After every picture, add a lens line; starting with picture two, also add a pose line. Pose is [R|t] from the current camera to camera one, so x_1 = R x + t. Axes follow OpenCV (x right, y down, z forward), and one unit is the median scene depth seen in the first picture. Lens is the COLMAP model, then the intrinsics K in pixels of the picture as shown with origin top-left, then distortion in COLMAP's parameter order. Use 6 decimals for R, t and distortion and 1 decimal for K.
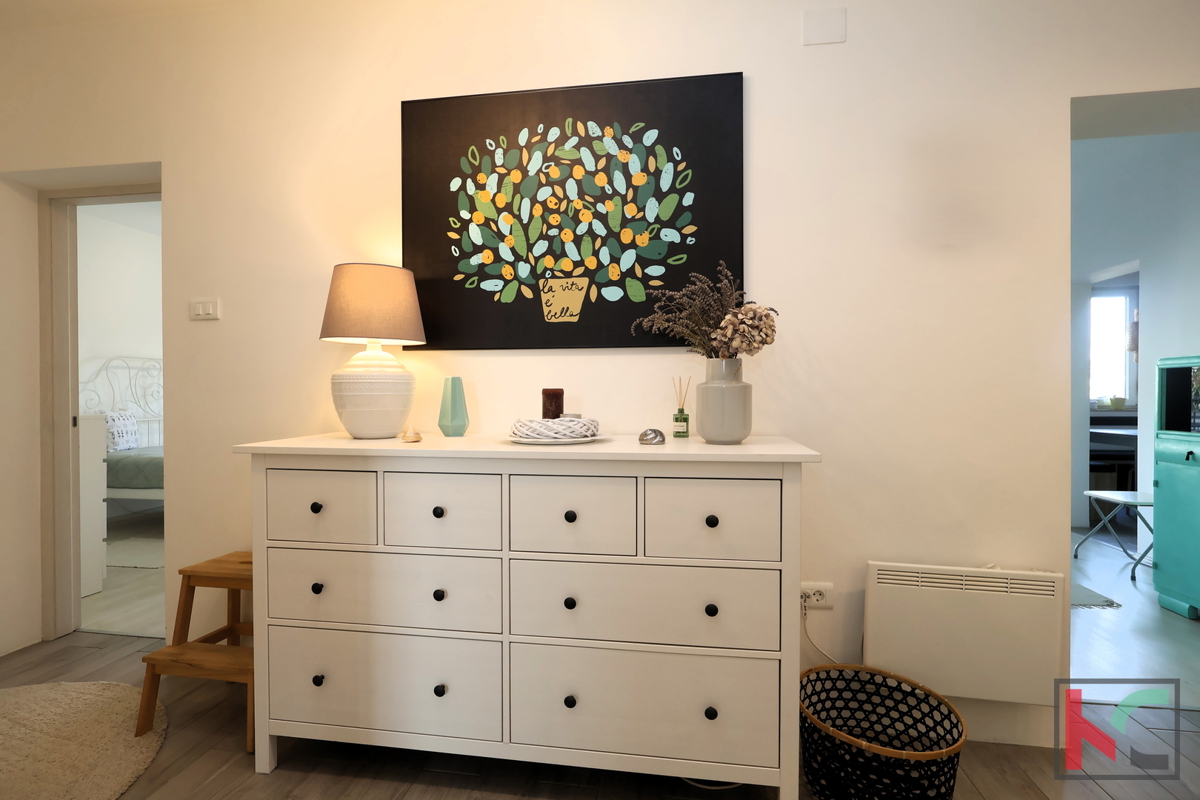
lens RADIAL K [[551.5, 0, 594.4], [0, 551.5, 397.7], [0, 0, 1]] dist [-0.001815, 0.000173]
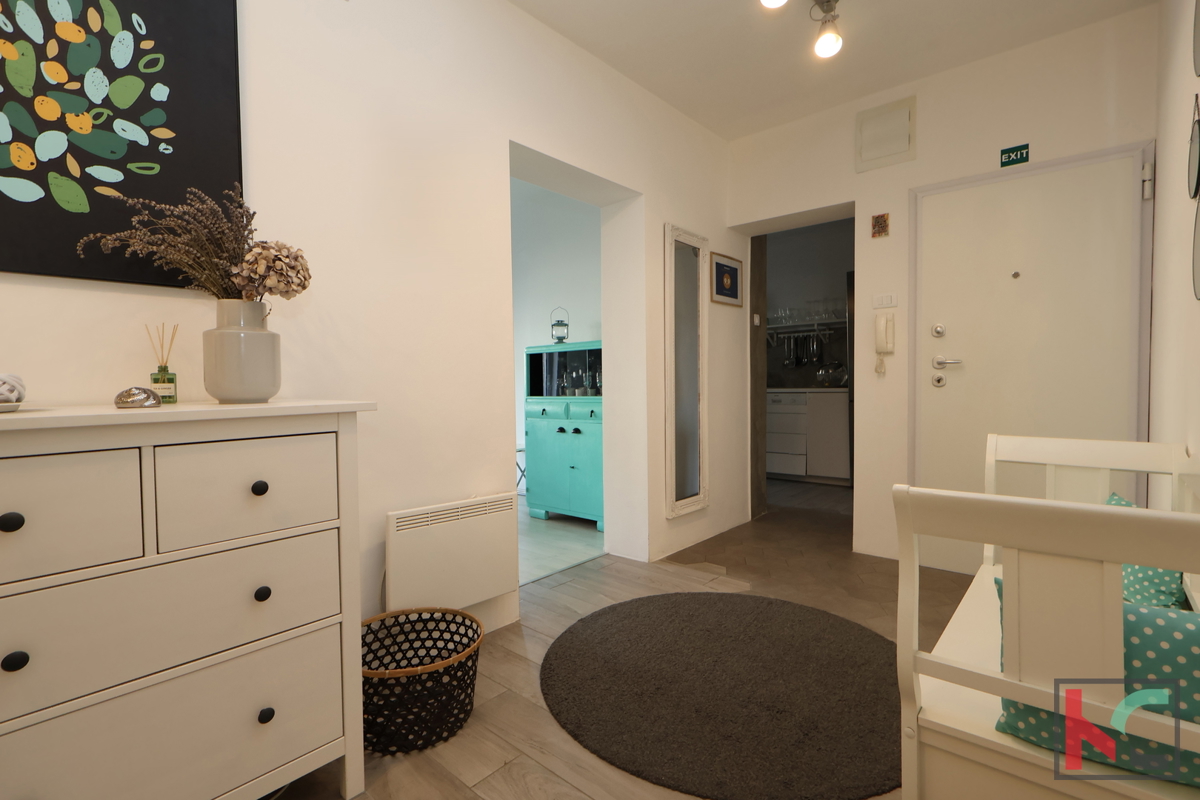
lens RADIAL K [[551.5, 0, 600.9], [0, 551.5, 397.0], [0, 0, 1]] dist [-0.001815, 0.000173]
pose [[0.538831, -0.028833, 0.841921, -0.171021], [0.023751, 0.999537, 0.019030, 0.066890], [-0.842079, 0.009743, 0.539266, 0.088898]]
